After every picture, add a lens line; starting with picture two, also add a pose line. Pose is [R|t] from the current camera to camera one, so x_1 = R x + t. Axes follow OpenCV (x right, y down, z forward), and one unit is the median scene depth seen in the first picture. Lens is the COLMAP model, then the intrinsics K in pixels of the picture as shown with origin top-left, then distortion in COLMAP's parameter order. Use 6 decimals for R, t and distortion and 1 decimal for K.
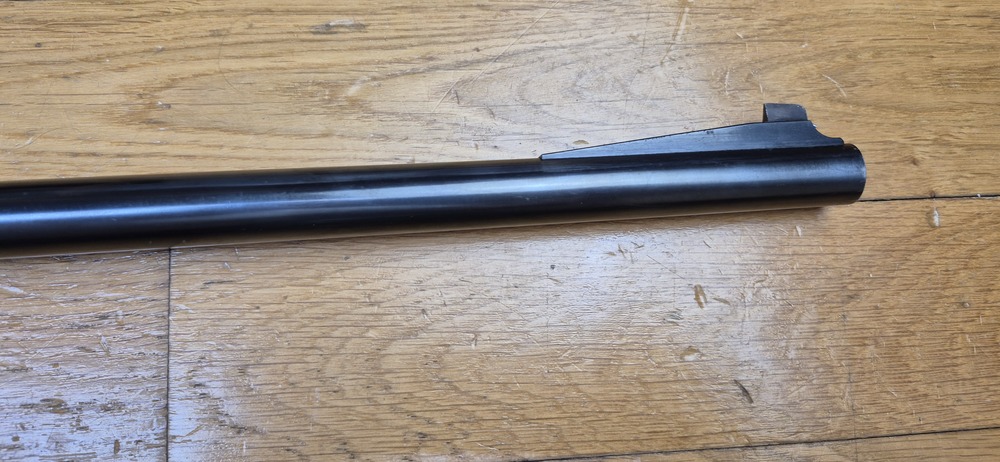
lens RADIAL K [[703.5, 0, 492.9], [0, 703.5, 245.5], [0, 0, 1]] dist [0.045683, -0.098382]
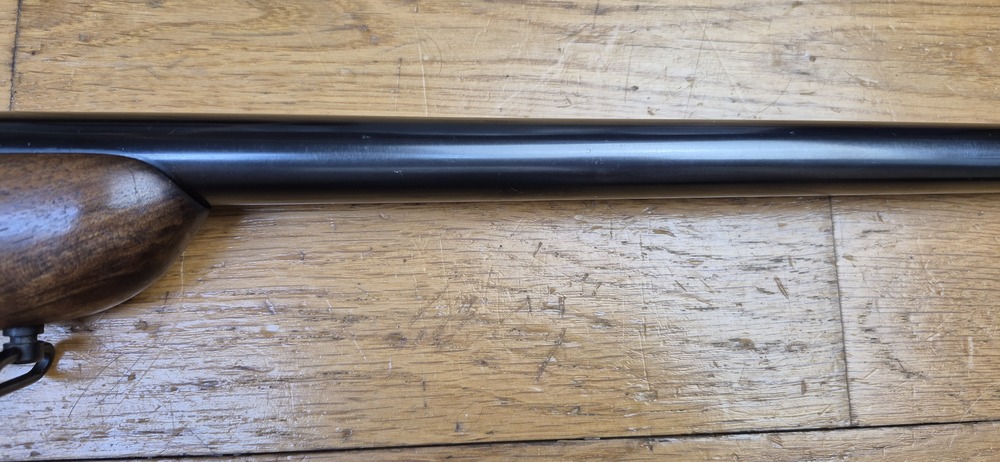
lens RADIAL K [[703.5, 0, 510.1], [0, 703.5, 215.8], [0, 0, 1]] dist [0.045683, -0.098382]
pose [[0.997908, 0.045879, 0.045559, -0.938140], [-0.045492, 0.998920, -0.009492, 0.061511], [-0.045946, 0.007400, 0.998917, -0.003780]]
